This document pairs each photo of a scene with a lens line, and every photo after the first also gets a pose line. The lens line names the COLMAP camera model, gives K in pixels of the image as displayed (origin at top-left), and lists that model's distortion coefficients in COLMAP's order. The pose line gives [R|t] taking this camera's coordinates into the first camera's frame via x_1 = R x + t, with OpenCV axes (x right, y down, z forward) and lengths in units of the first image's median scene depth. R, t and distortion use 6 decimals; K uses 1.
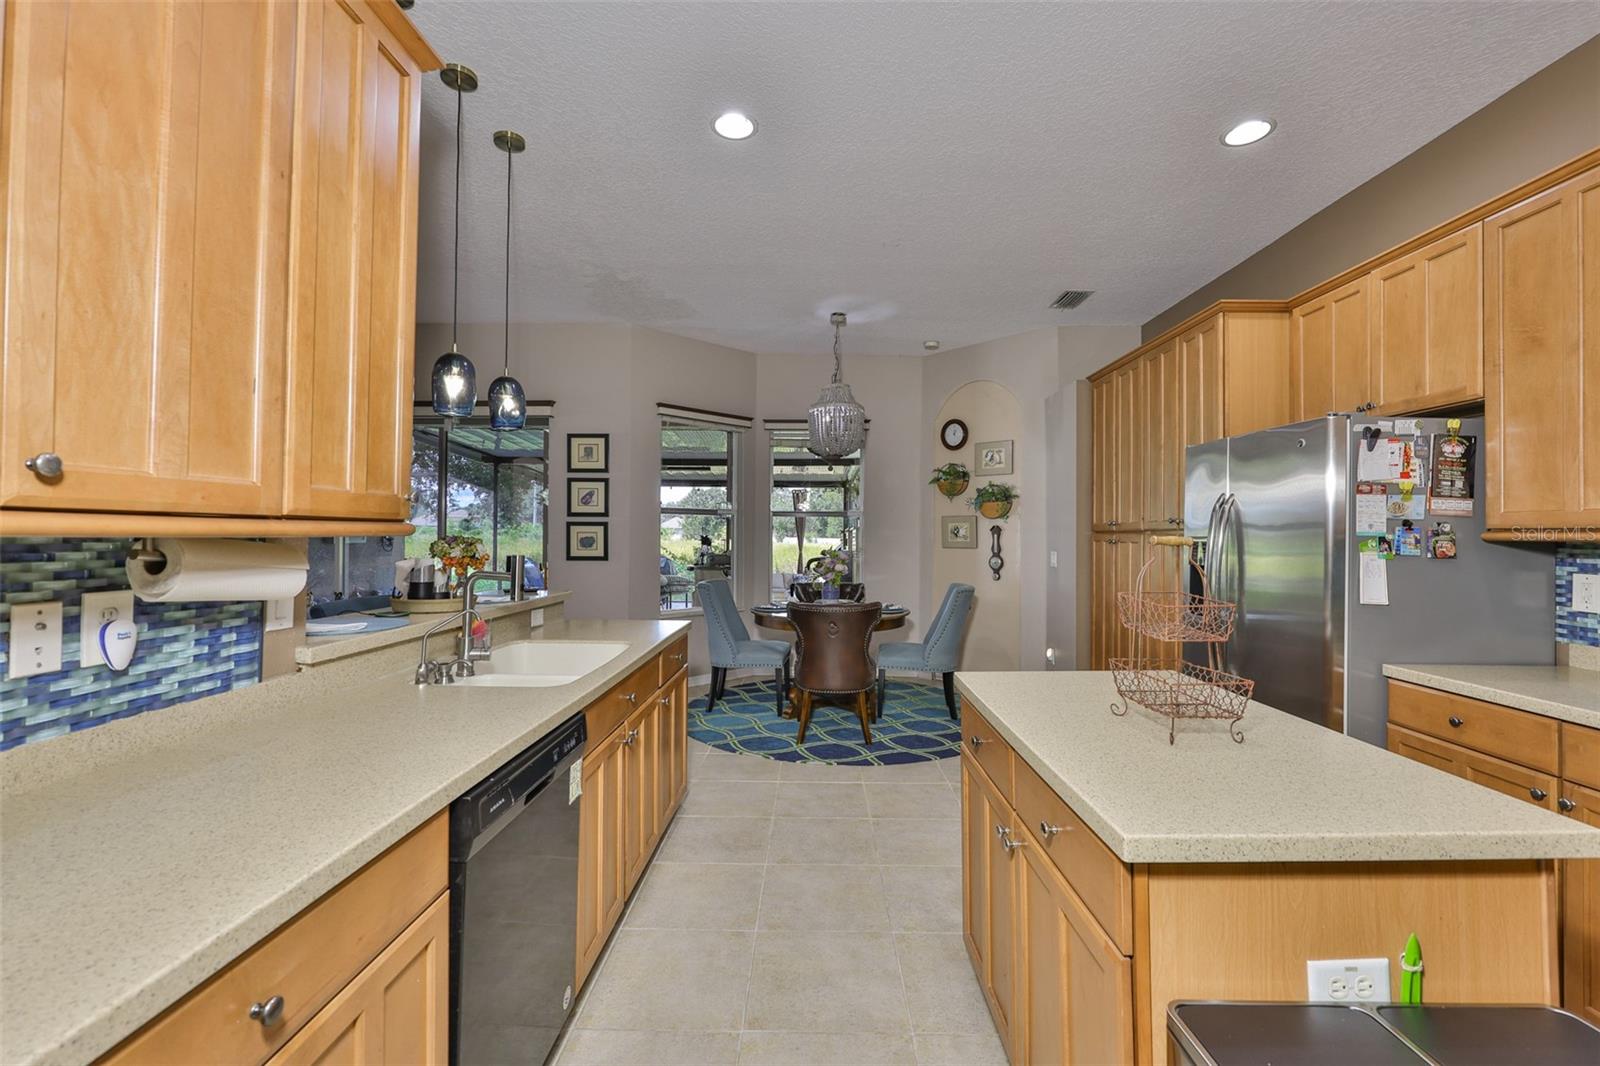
lens RADIAL K [[659.5, 0, 817.6], [0, 659.5, 531.5], [0, 0, 1]] dist [0.001090, 0.000032]
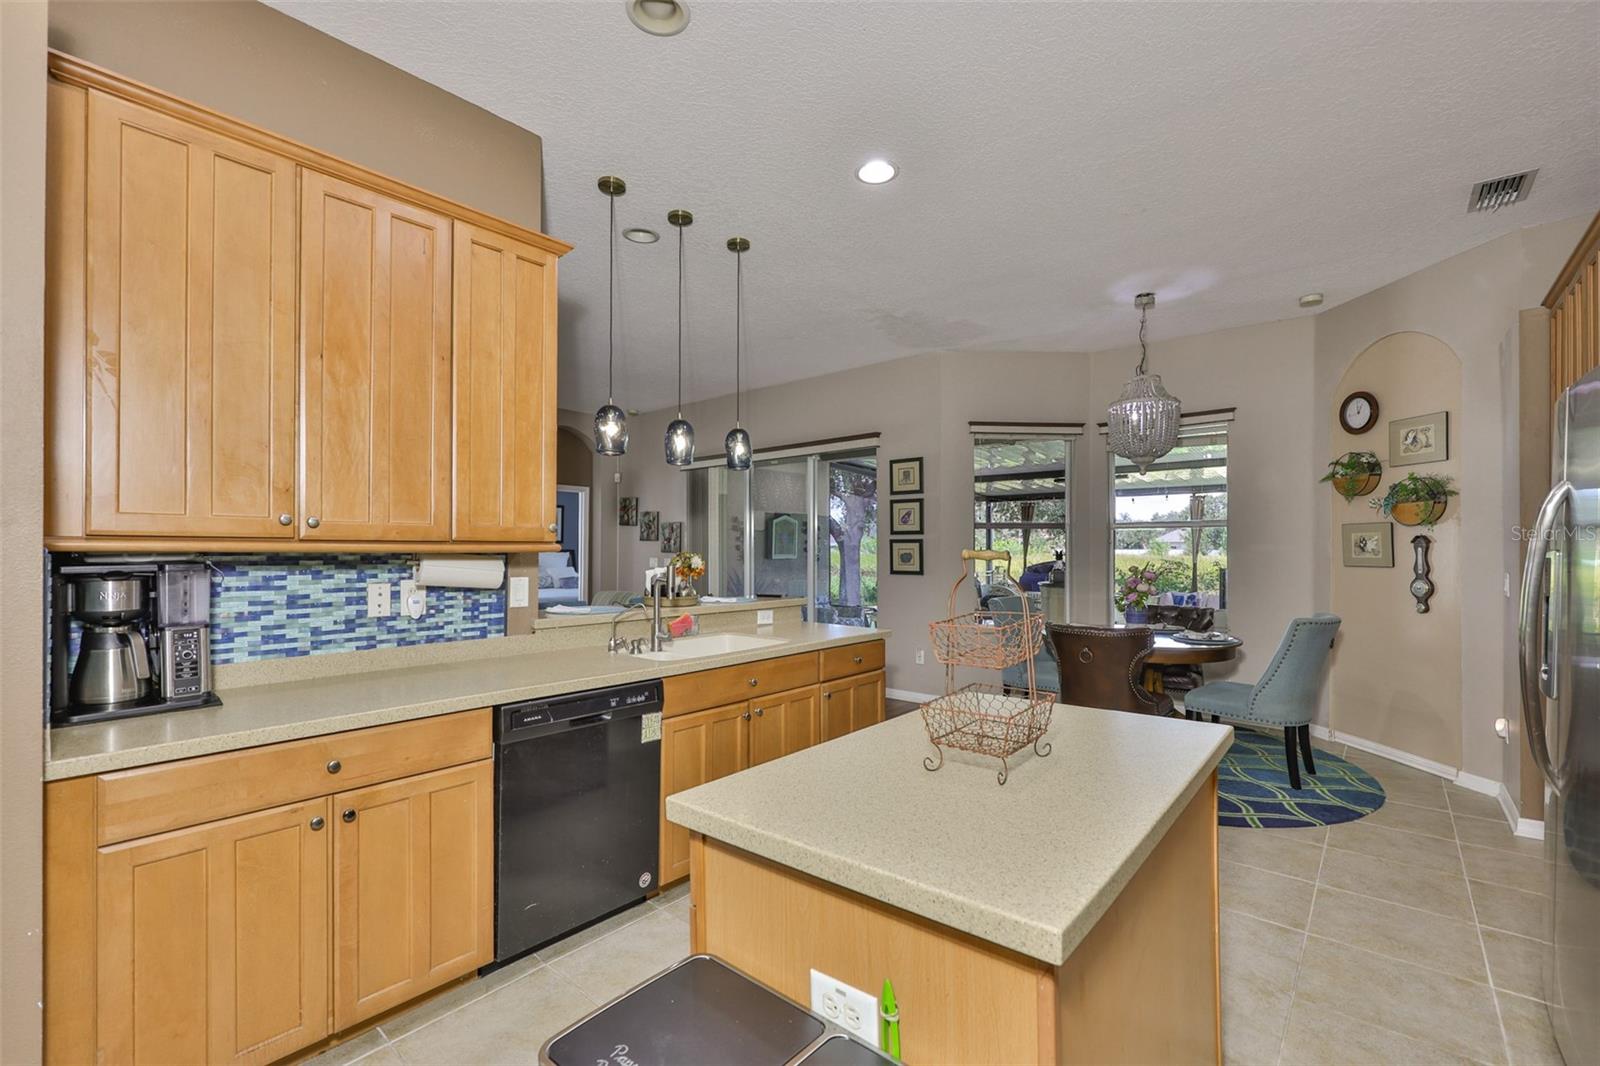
lens RADIAL K [[666.8, 0, 801.8], [0, 666.8, 554.7], [0, 0, 1]] dist [-0.002760, -0.000013]
pose [[0.775007, -0.000995, -0.631951, 0.457445], [0.007427, 0.999944, 0.007534, 0.002931], [0.631909, -0.010532, 0.774971, 0.068913]]
